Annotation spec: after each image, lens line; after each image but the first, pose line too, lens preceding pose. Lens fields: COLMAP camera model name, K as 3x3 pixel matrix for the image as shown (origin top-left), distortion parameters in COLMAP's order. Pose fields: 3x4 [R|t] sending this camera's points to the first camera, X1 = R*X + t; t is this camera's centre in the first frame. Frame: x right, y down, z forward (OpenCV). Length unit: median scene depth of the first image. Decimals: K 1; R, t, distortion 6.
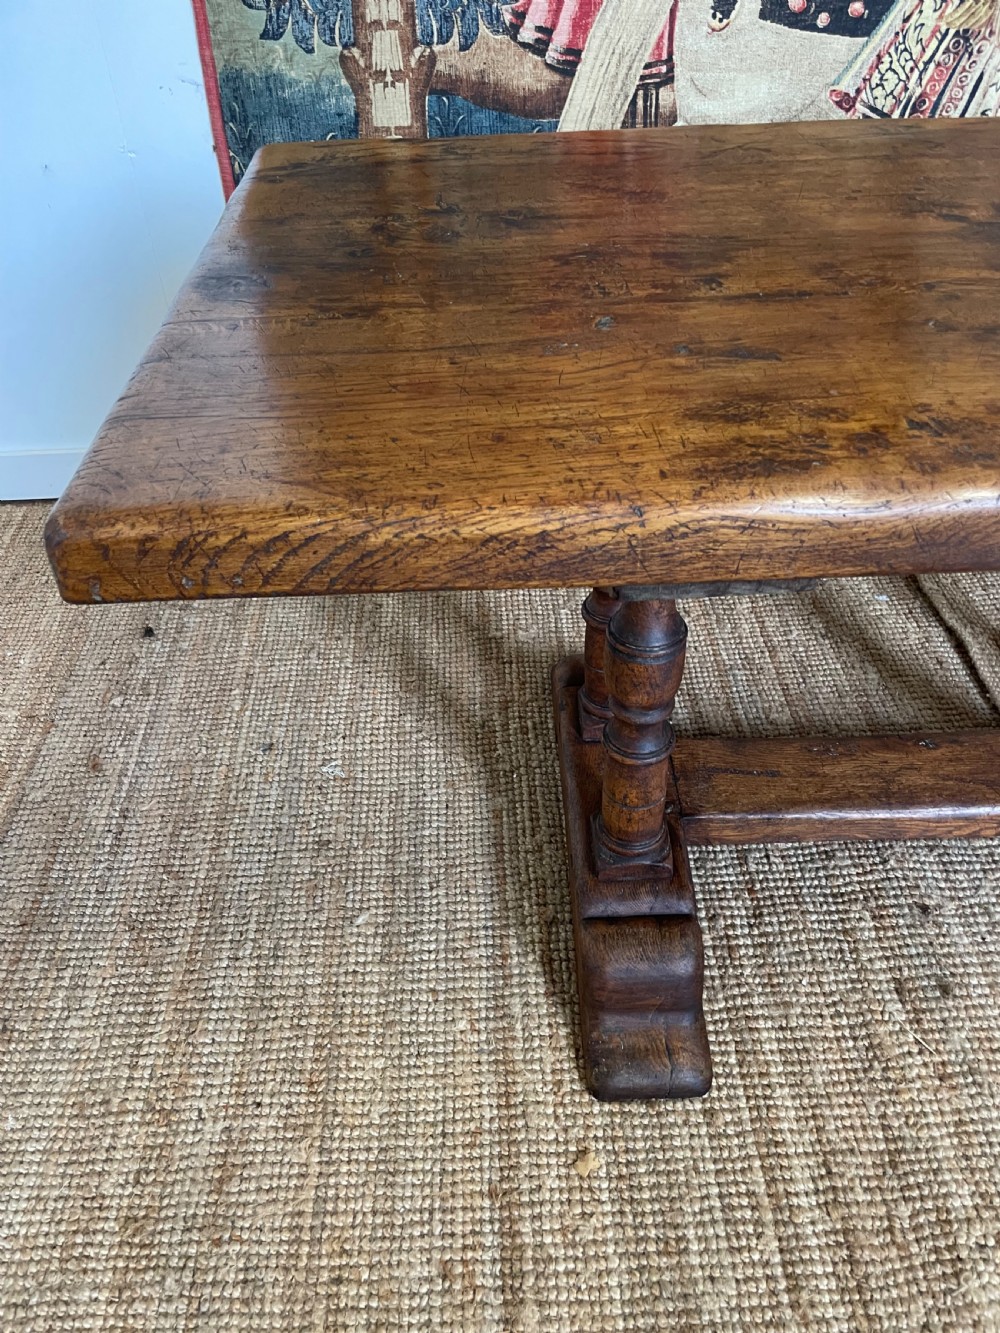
lens RADIAL K [[1026.7, 0, 502.9], [0, 1026.7, 680.7], [0, 0, 1]] dist [0.082143, -0.124209]
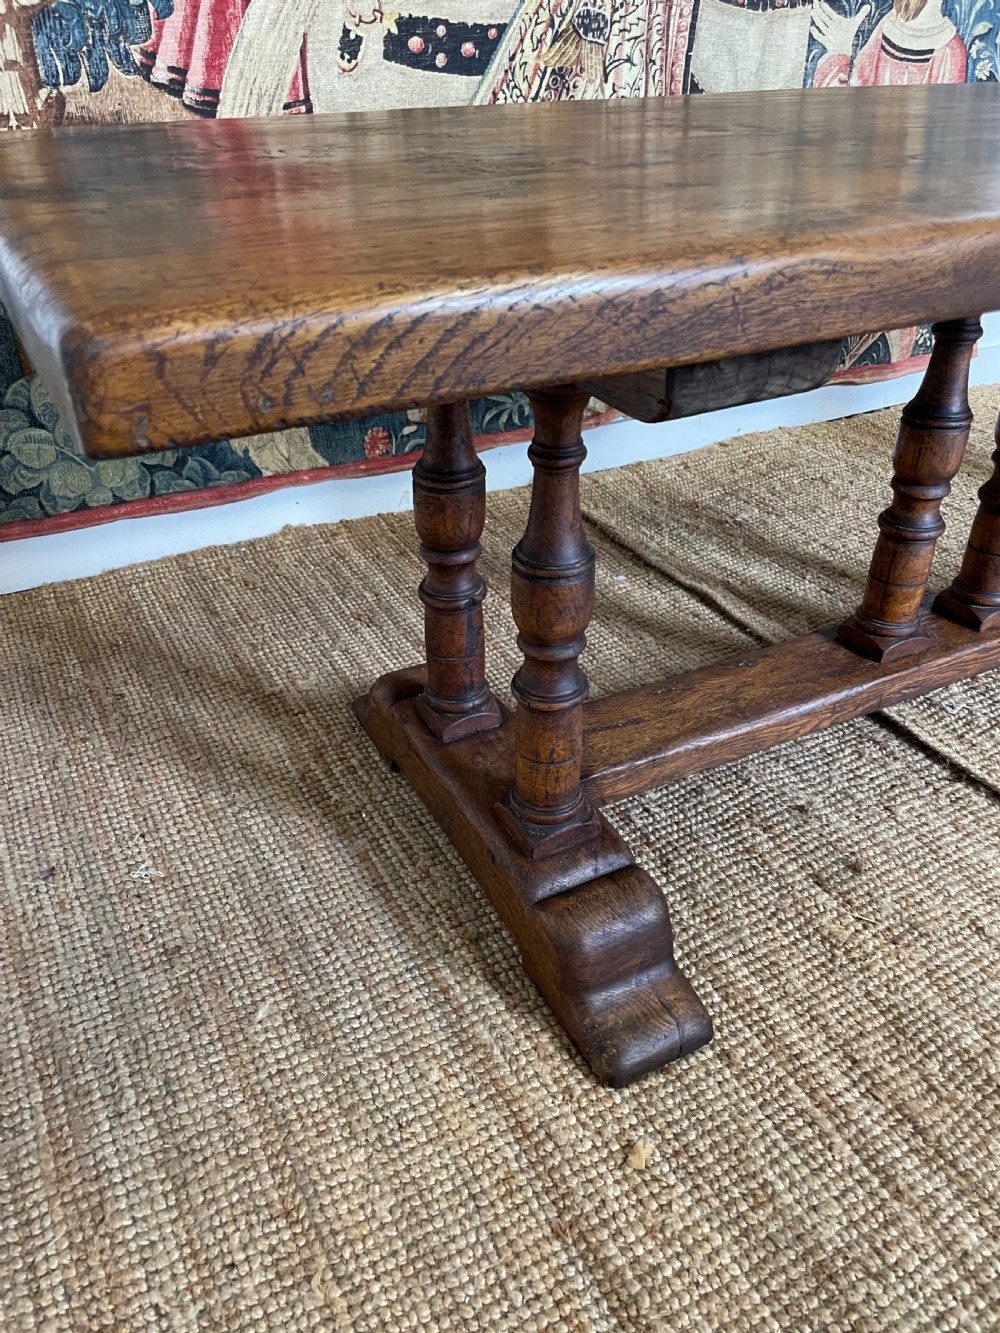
lens RADIAL K [[1026.7, 0, 512.6], [0, 1026.7, 671.4], [0, 0, 1]] dist [0.082143, -0.124209]
pose [[0.894415, -0.219183, 0.389847, -0.219507], [0.271675, 0.958690, -0.084294, 0.094400], [-0.355266, 0.181306, 0.917014, 0.124578]]
